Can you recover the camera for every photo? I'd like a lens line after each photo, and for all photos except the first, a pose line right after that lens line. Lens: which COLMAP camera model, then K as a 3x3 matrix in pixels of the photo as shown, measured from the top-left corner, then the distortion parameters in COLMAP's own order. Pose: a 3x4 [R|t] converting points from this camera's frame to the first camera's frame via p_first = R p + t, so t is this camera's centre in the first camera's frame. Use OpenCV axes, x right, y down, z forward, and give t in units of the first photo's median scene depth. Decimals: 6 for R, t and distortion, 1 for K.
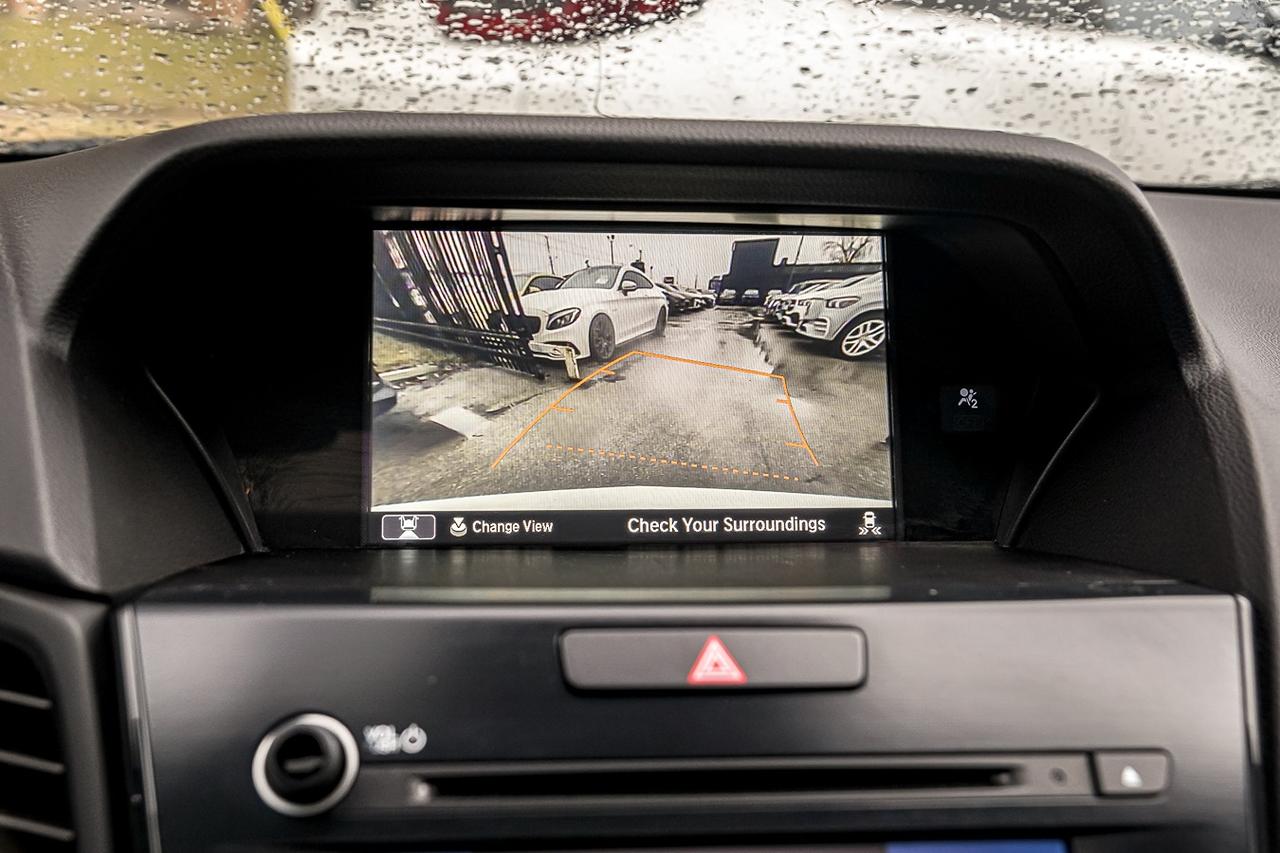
lens RADIAL K [[1644.8, 0, 640.0], [0, 1644.8, 426.5], [0, 0, 1]] dist [-0.004134, -0.005941]
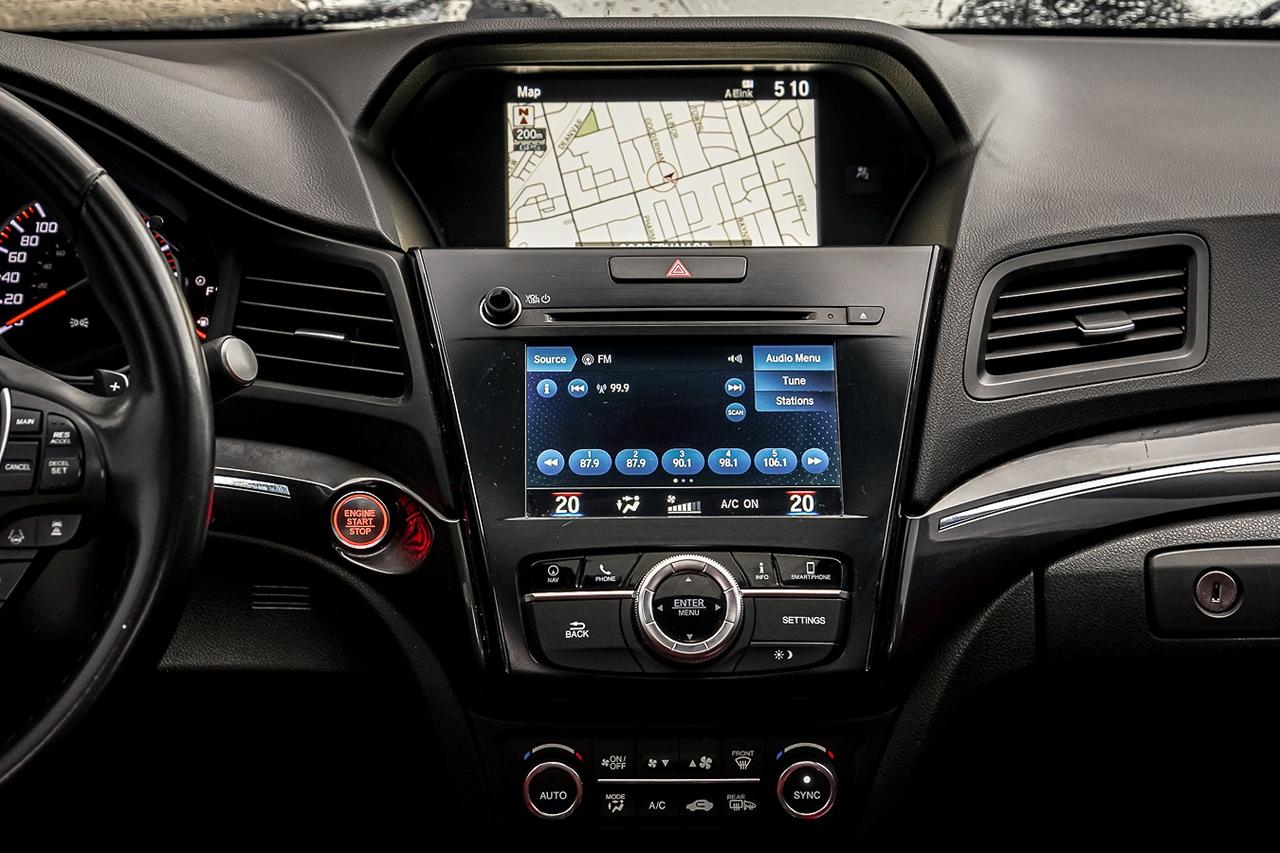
lens RADIAL K [[2398.6, 0, 640.0], [0, 2398.6, 426.5], [0, 0, 1]] dist [0.338402, 0.158840]
pose [[0.994772, -0.010712, -0.101560, 0.317279], [0.011706, 0.999889, 0.009198, 0.320128], [0.101450, -0.010339, 0.994787, -2.221305]]
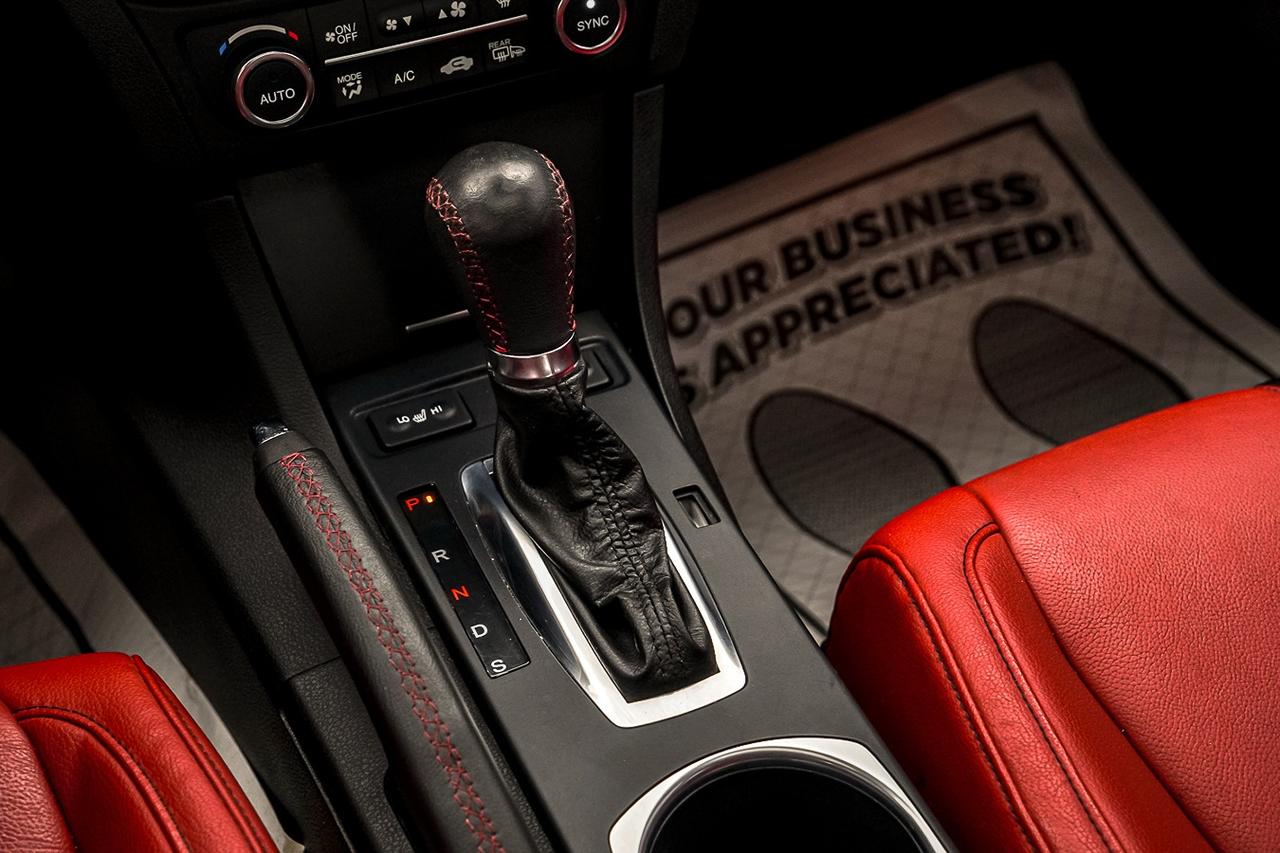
lens RADIAL K [[2138.8, 0, 640.0], [0, 2138.8, 426.5], [0, 0, 1]] dist [0.249831, 0.354884]
pose [[0.953336, -0.238748, 0.184798, -0.246579], [0.142103, 0.894888, 0.423062, 0.279623], [-0.266378, -0.377060, 0.887056, -1.173158]]
